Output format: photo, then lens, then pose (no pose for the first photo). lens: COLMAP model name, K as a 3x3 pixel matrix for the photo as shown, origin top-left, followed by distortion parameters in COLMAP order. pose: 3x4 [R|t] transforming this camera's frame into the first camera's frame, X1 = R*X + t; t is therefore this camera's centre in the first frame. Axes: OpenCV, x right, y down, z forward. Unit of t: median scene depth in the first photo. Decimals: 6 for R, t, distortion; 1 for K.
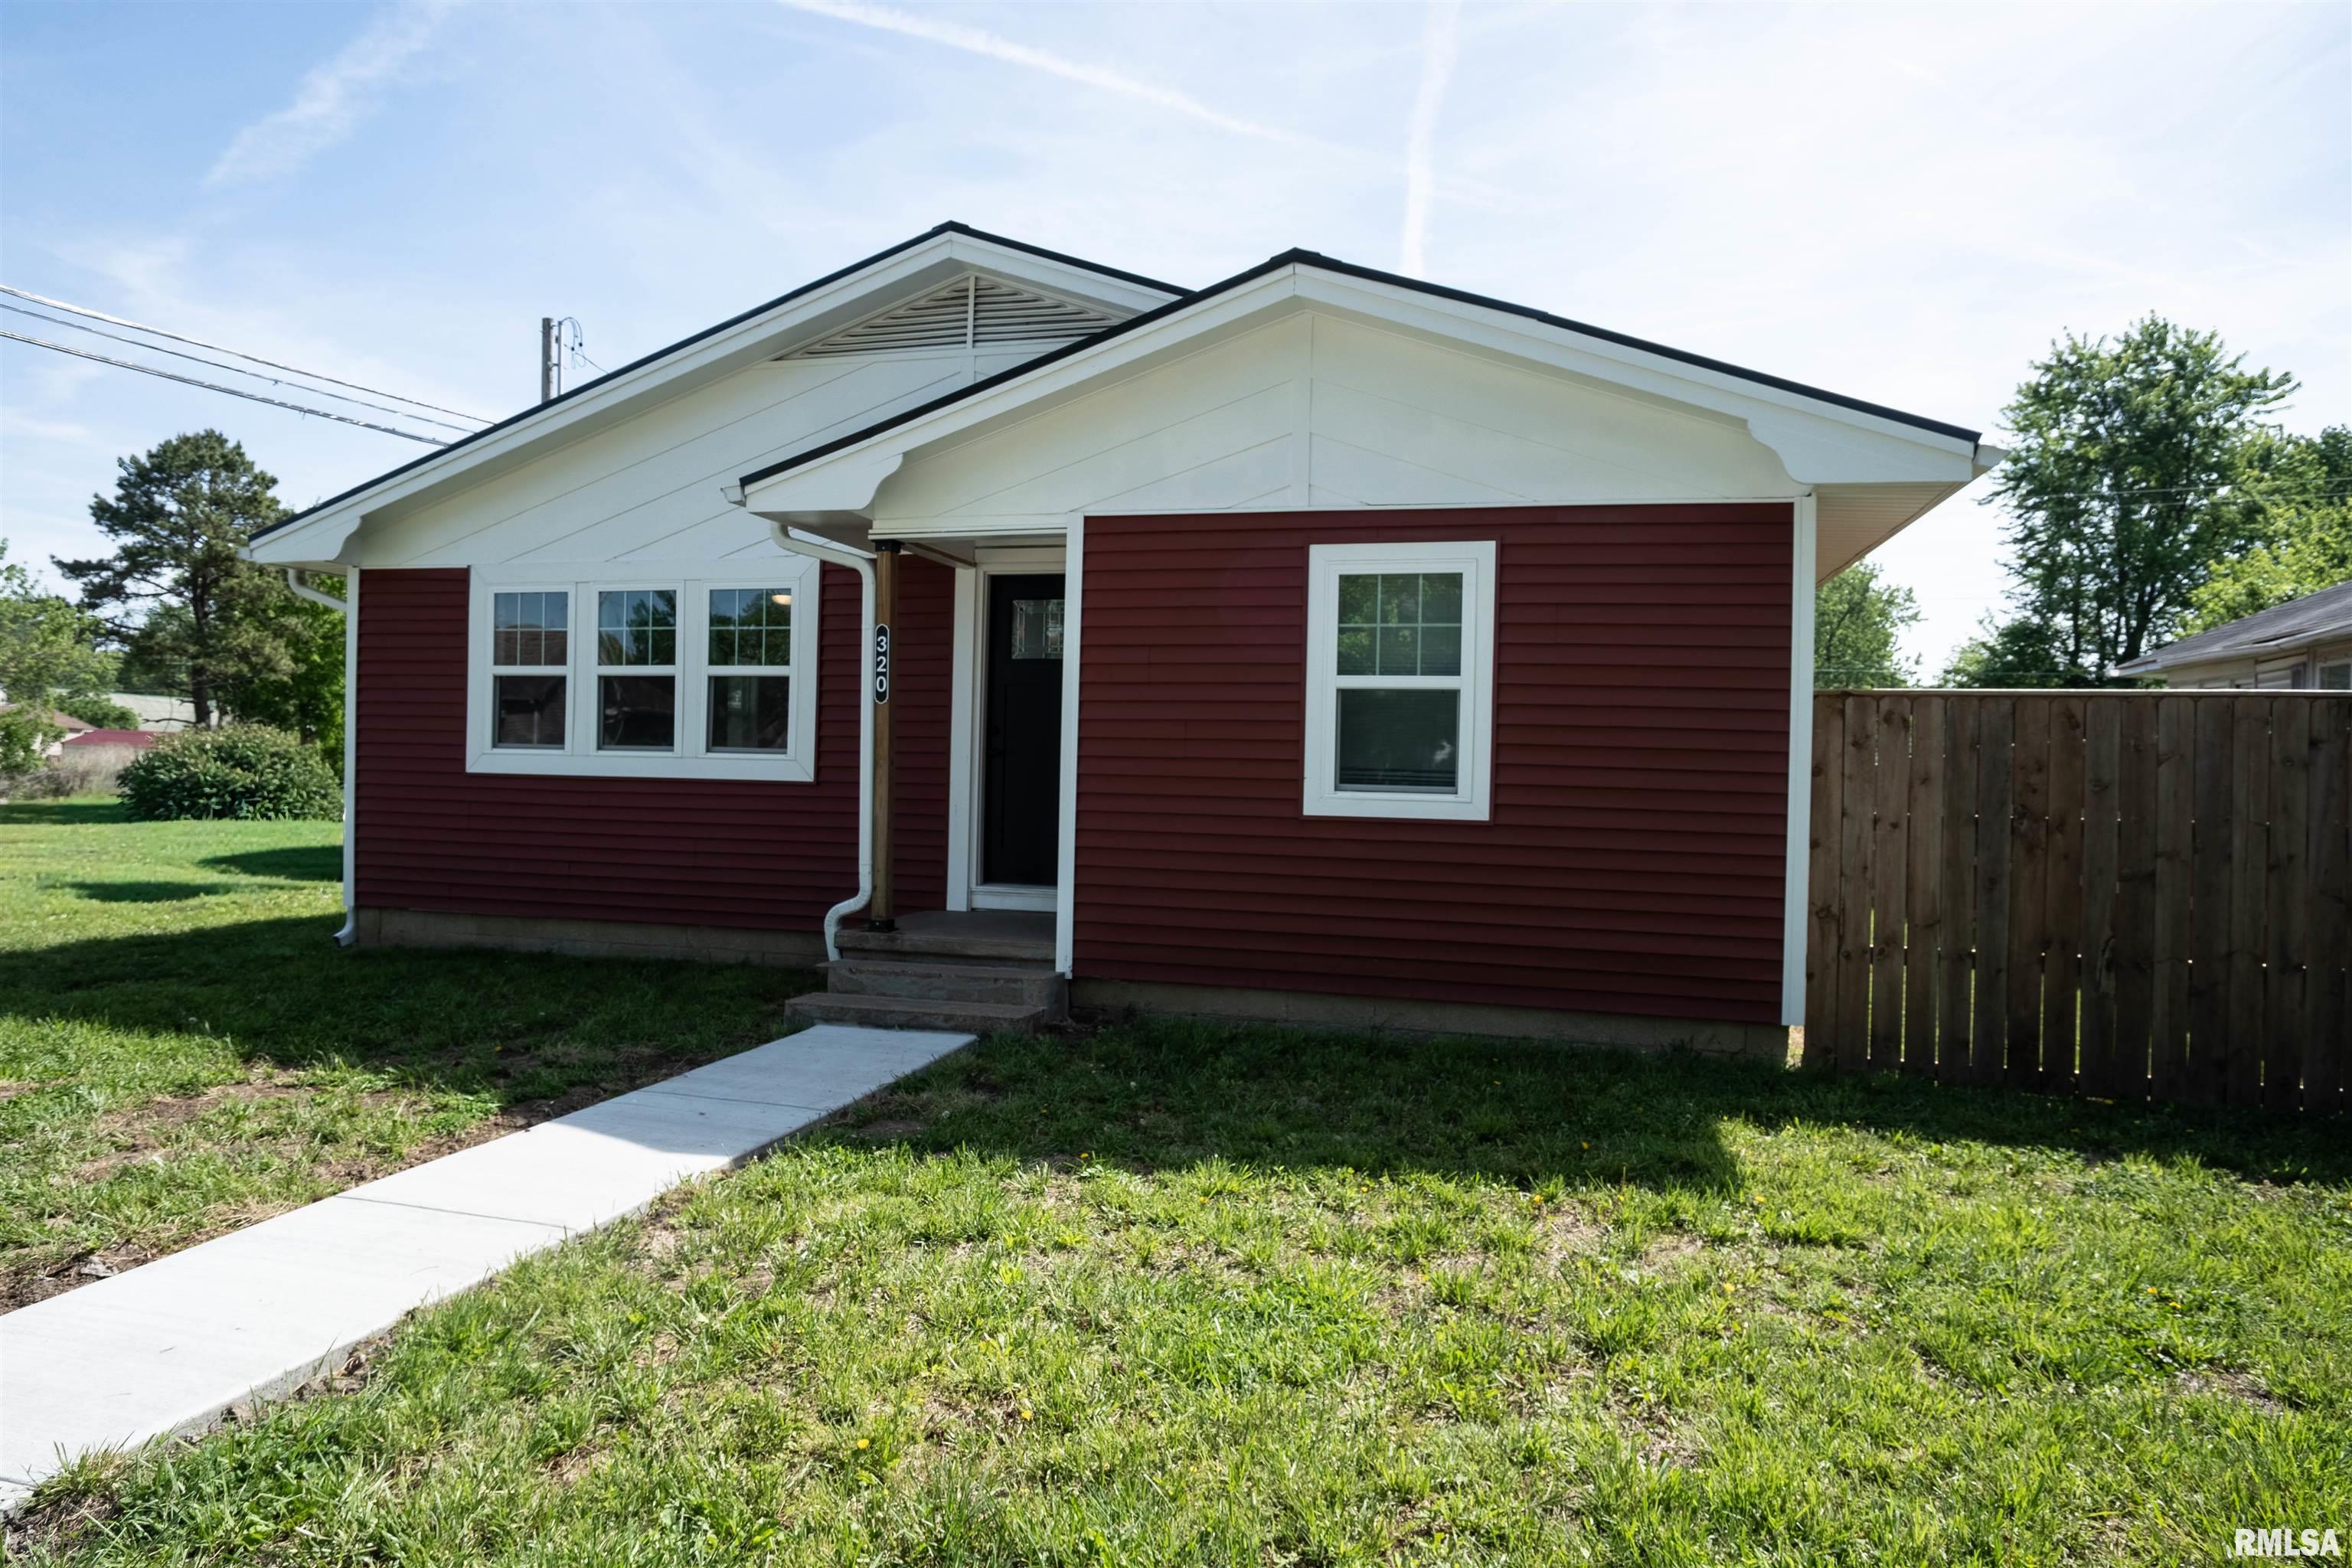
lens RADIAL K [[1455.8, 0, 1177.2], [0, 1455.8, 783.9], [0, 0, 1]] dist [-0.005952, -0.000224]
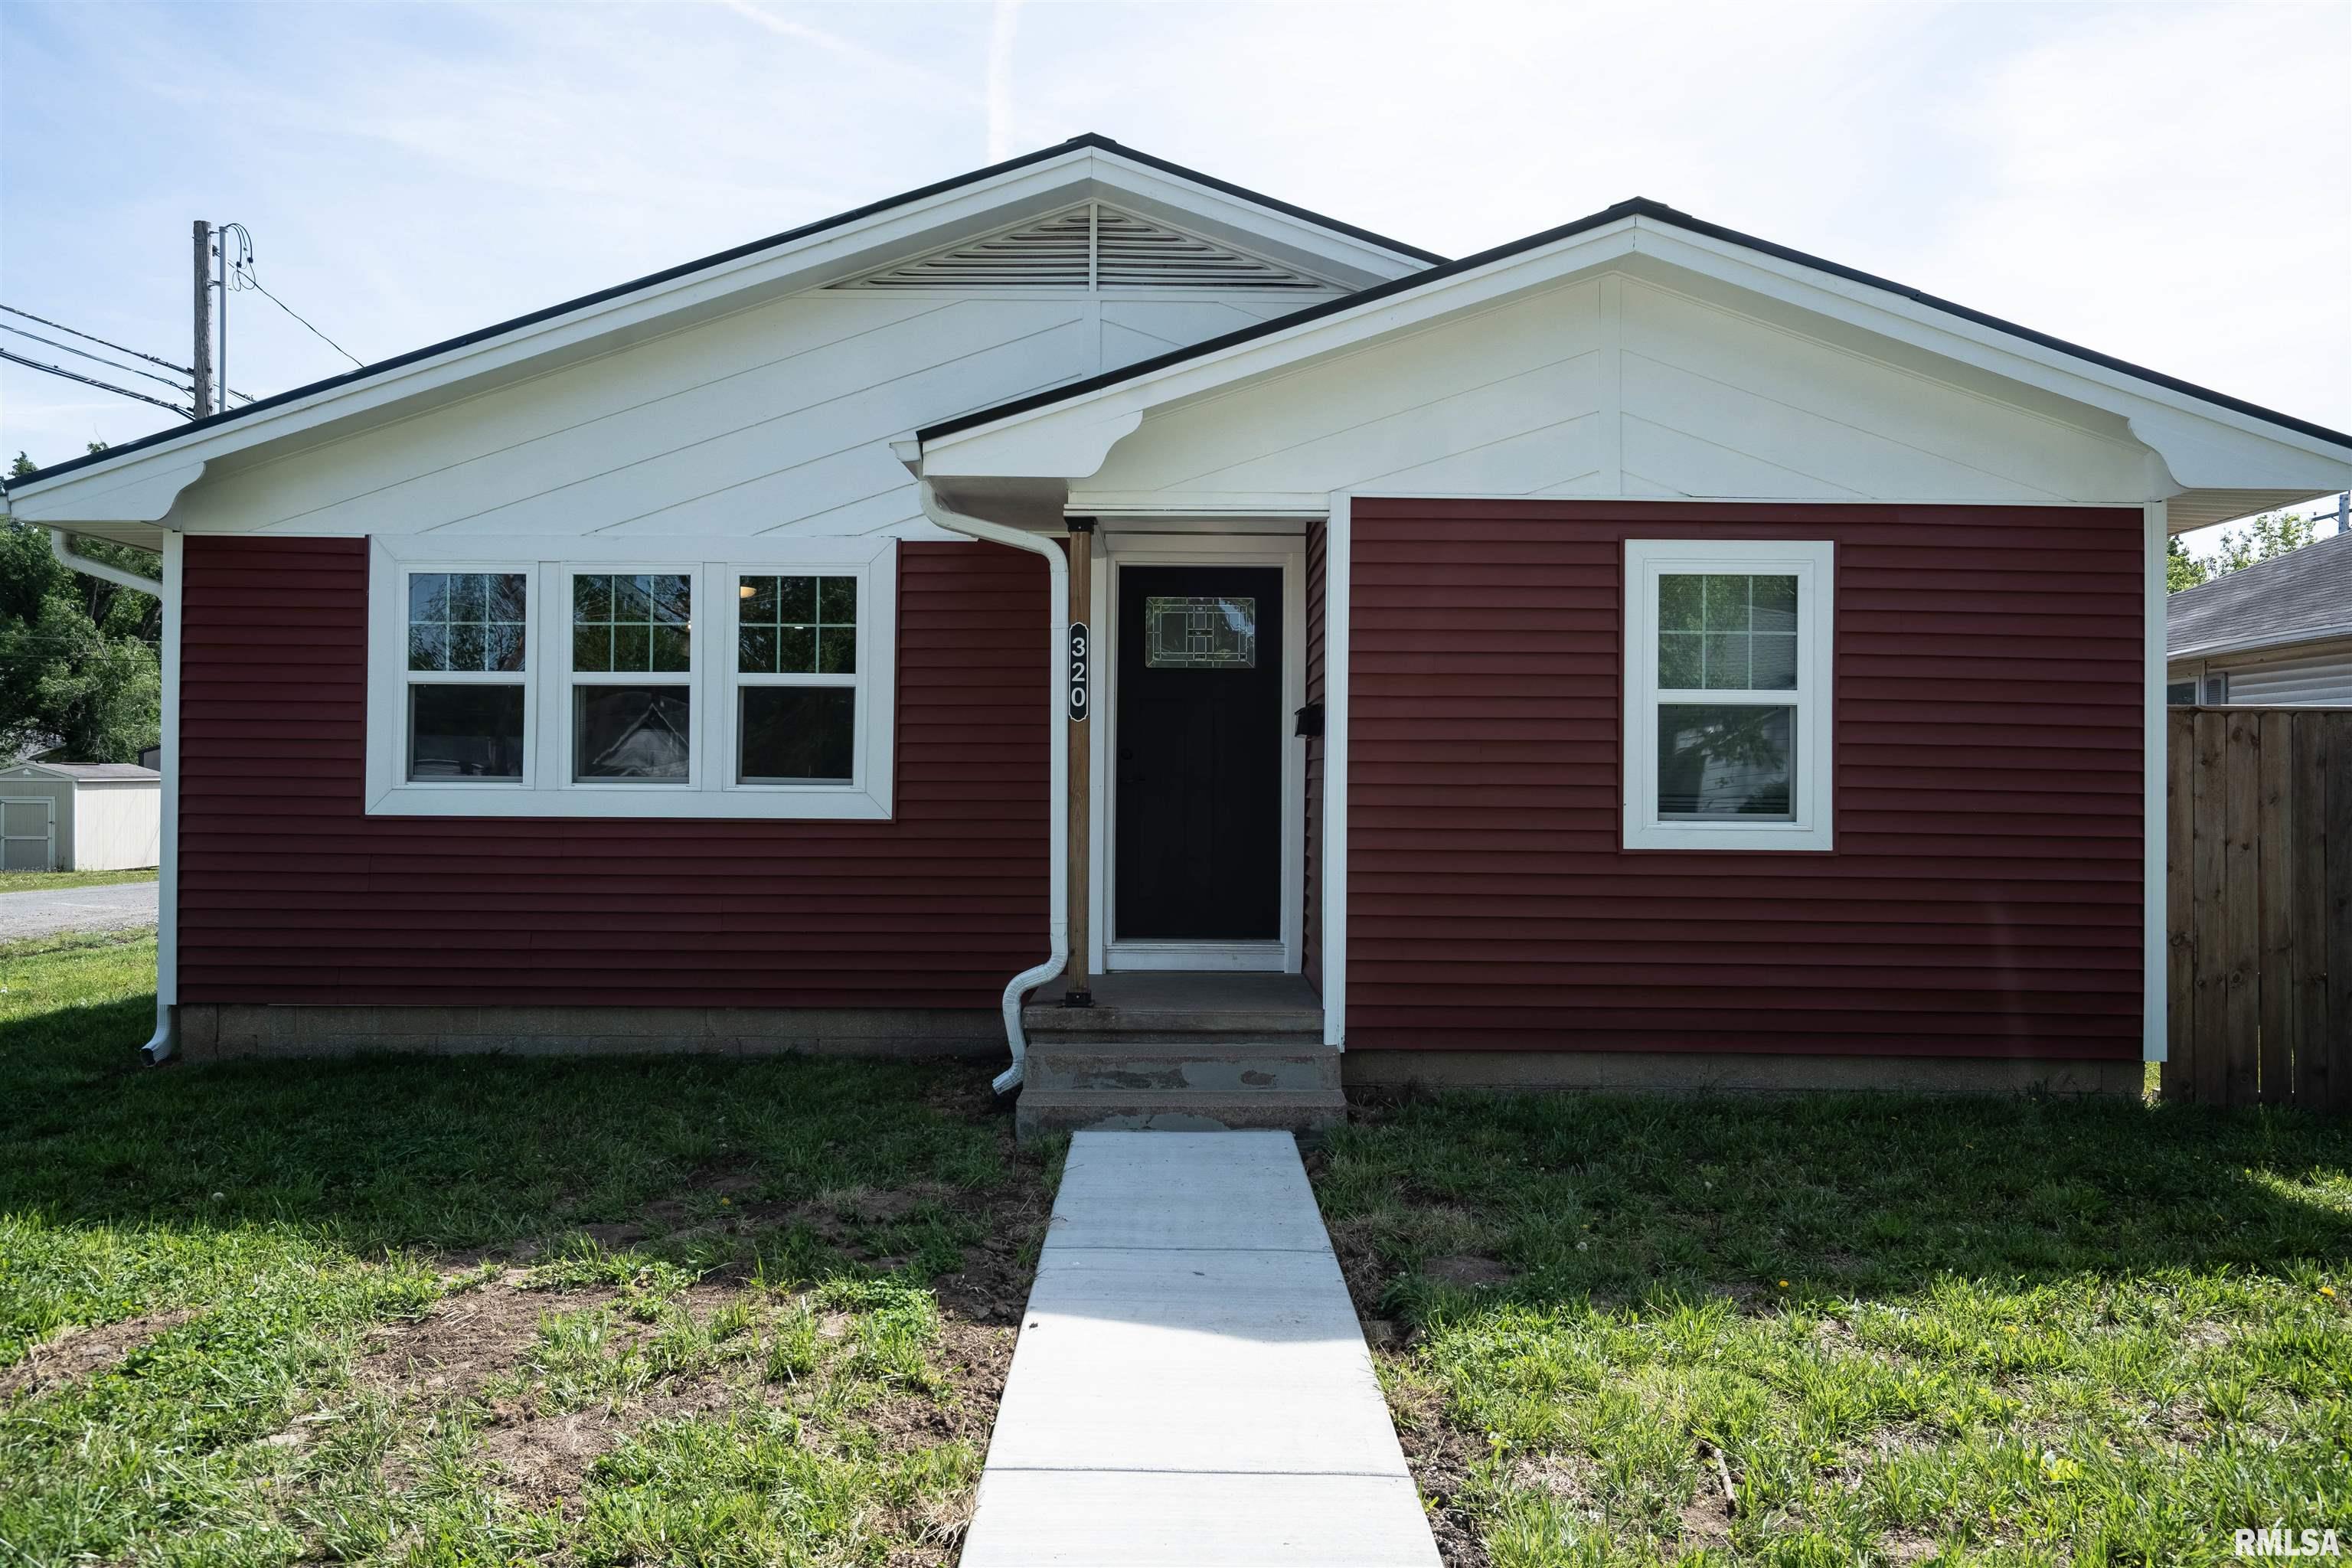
lens RADIAL K [[1554.9, 0, 1172.3], [0, 1554.9, 781.5], [0, 0, 1]] dist [0.005485, 0.004229]
pose [[0.962627, -0.011175, 0.270600, -0.424191], [0.015626, 0.999776, -0.014302, -0.009883], [-0.270379, 0.017996, 0.962586, 0.178443]]
